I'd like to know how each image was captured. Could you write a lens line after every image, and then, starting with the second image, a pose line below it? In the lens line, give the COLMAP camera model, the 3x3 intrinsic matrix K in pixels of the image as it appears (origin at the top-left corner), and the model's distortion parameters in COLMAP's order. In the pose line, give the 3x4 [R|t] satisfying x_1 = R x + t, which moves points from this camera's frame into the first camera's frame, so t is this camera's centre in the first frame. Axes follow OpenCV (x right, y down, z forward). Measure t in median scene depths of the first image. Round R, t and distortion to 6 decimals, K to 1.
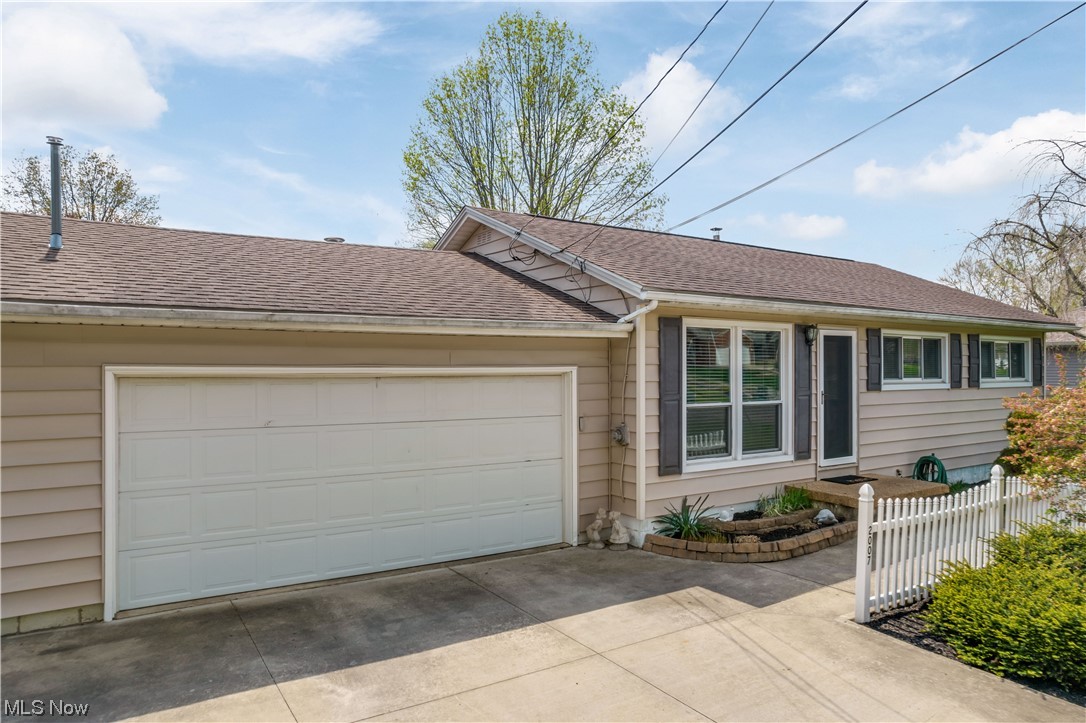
lens RADIAL K [[710.6, 0, 544.4], [0, 710.6, 366.3], [0, 0, 1]] dist [-0.071775, 0.062815]
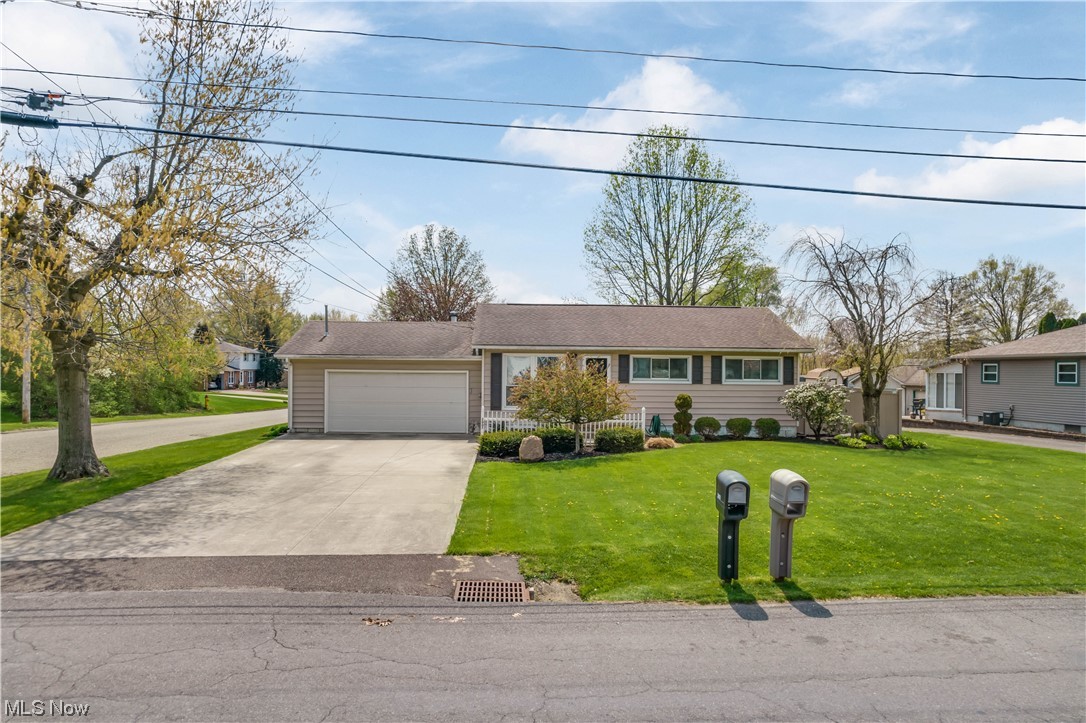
lens RADIAL K [[710.6, 0, 544.4], [0, 710.6, 366.3], [0, 0, 1]] dist [-0.071775, 0.062815]
pose [[0.865952, 0.009523, -0.500036, 1.724300], [-0.008990, 0.999954, 0.003476, -0.029084], [0.500046, 0.001486, 0.865997, -1.305086]]
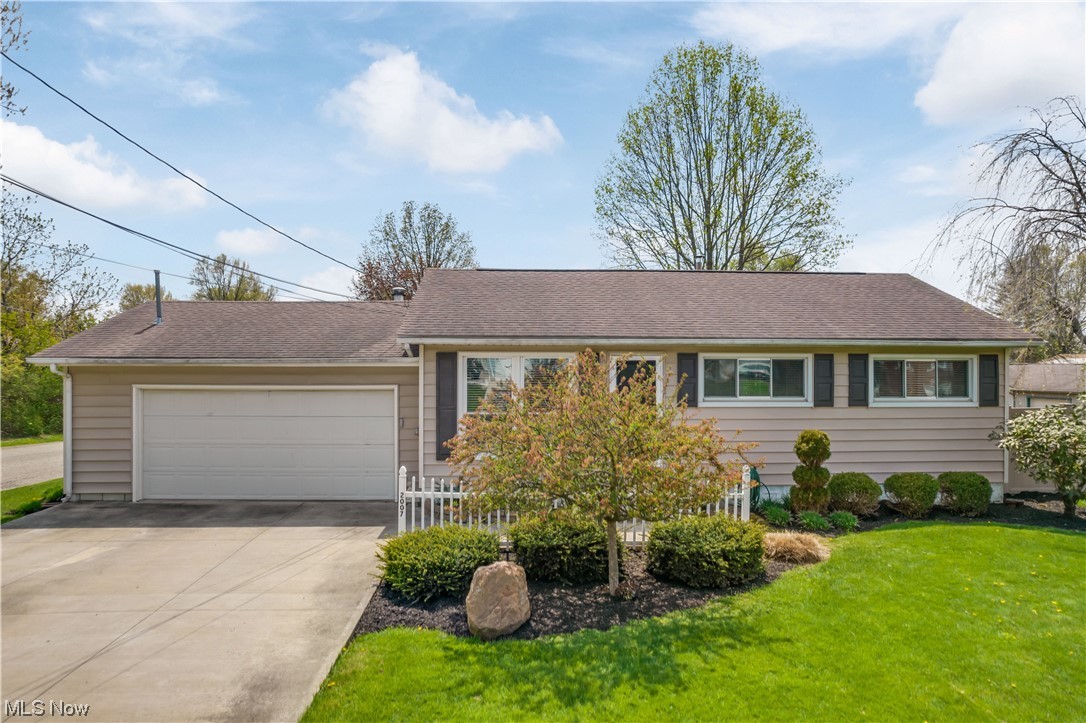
lens RADIAL K [[710.6, 0, 544.4], [0, 710.6, 366.3], [0, 0, 1]] dist [-0.071775, 0.062815]
pose [[0.862939, 0.003205, -0.505298, 1.088392], [-0.001451, 0.999991, 0.003865, -0.046107], [0.505306, -0.002602, 0.862936, -0.158812]]
